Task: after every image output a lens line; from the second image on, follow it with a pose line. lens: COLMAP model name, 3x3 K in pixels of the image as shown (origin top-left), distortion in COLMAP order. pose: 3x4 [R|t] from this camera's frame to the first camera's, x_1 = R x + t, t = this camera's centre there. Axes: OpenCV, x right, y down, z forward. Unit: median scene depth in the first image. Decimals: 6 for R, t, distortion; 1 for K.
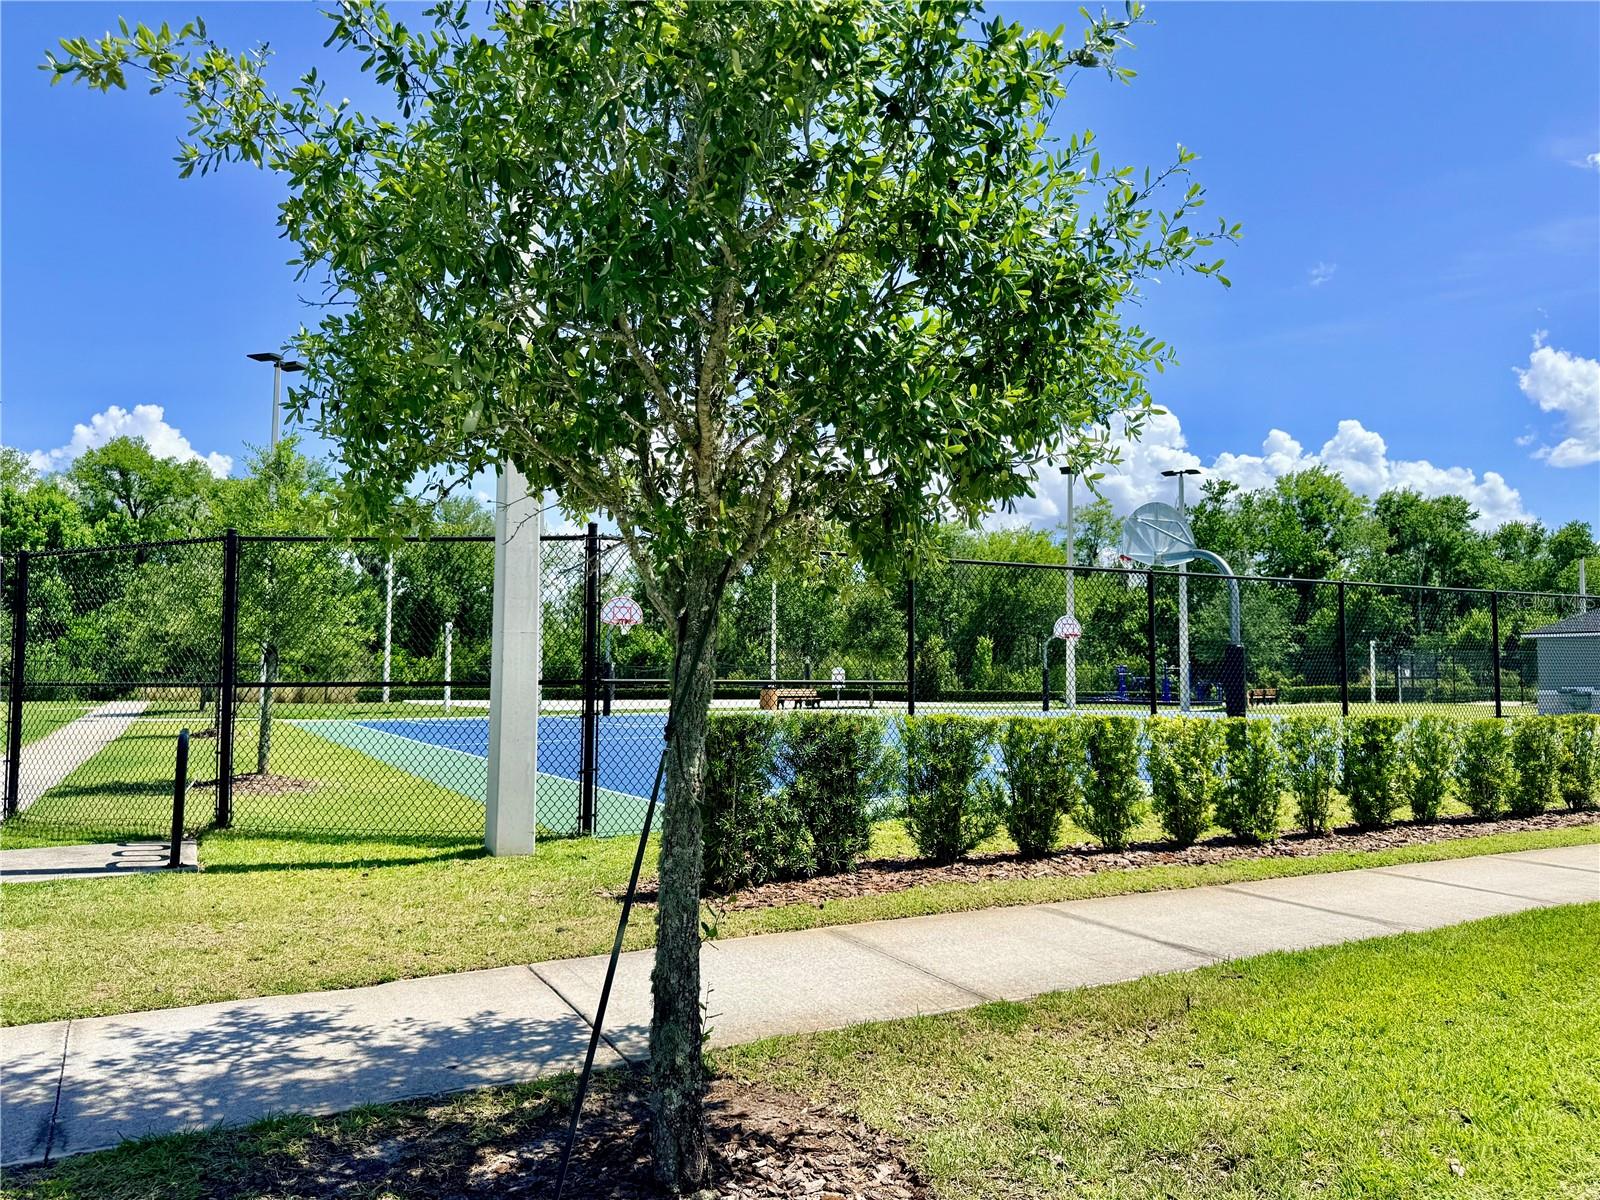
lens RADIAL K [[1131.4, 0, 800.0], [0, 1131.4, 600.0], [0, 0, 1]] dist [-0.003475, -0.008308]
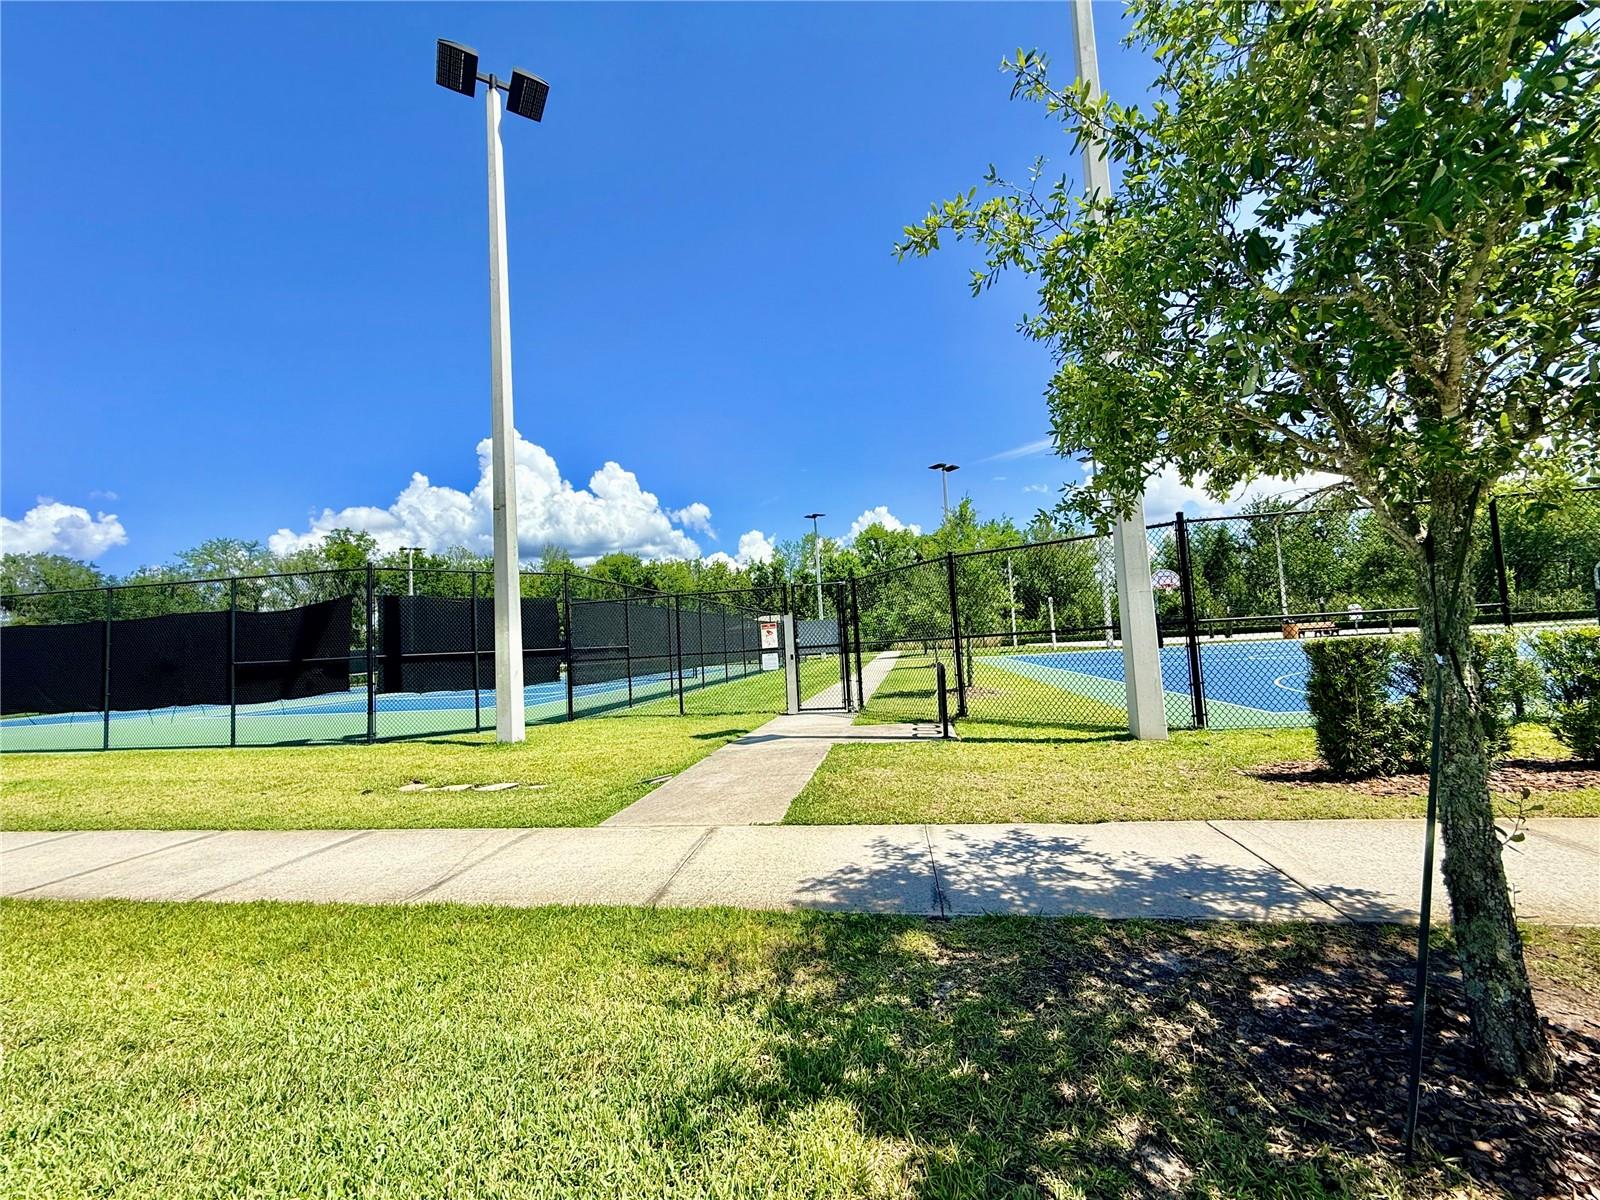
lens RADIAL K [[634.8, 0, 800.0], [0, 634.8, 600.0], [0, 0, 1]] dist [-0.000251, -0.000084]
pose [[0.781923, -0.088325, -0.617086, -0.157206], [0.099201, 0.994927, -0.016706, 0.015819], [0.615431, -0.048153, 0.786718, 0.106054]]
